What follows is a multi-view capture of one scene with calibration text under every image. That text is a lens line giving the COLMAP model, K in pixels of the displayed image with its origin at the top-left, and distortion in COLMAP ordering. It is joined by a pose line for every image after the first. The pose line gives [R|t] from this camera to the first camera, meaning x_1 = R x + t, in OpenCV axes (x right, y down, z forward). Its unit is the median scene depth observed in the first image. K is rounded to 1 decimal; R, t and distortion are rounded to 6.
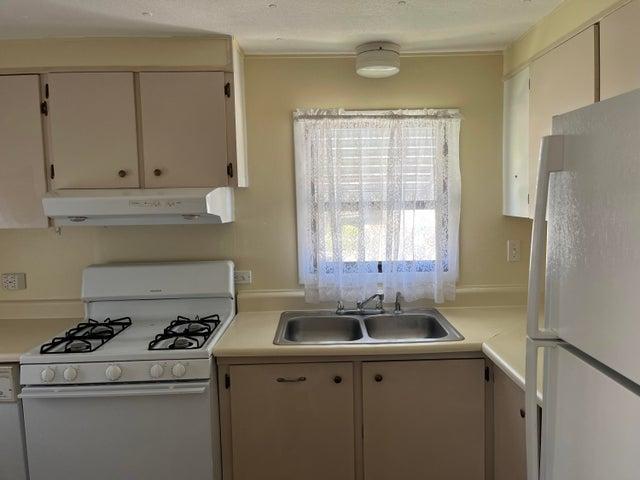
lens RADIAL K [[490.8, 0, 320.9], [0, 490.8, 238.6], [0, 0, 1]] dist [0.062701, -0.007421]
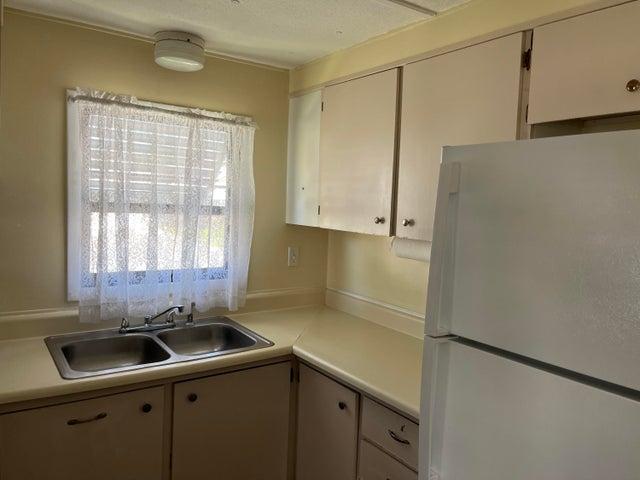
lens RADIAL K [[490.8, 0, 320.9], [0, 490.8, 238.6], [0, 0, 1]] dist [0.062701, -0.007421]
pose [[0.834539, 0.009508, 0.550867, -0.162705], [-0.002752, 0.999911, -0.013089, -0.001175], [-0.550942, 0.009408, 0.834490, 0.082154]]
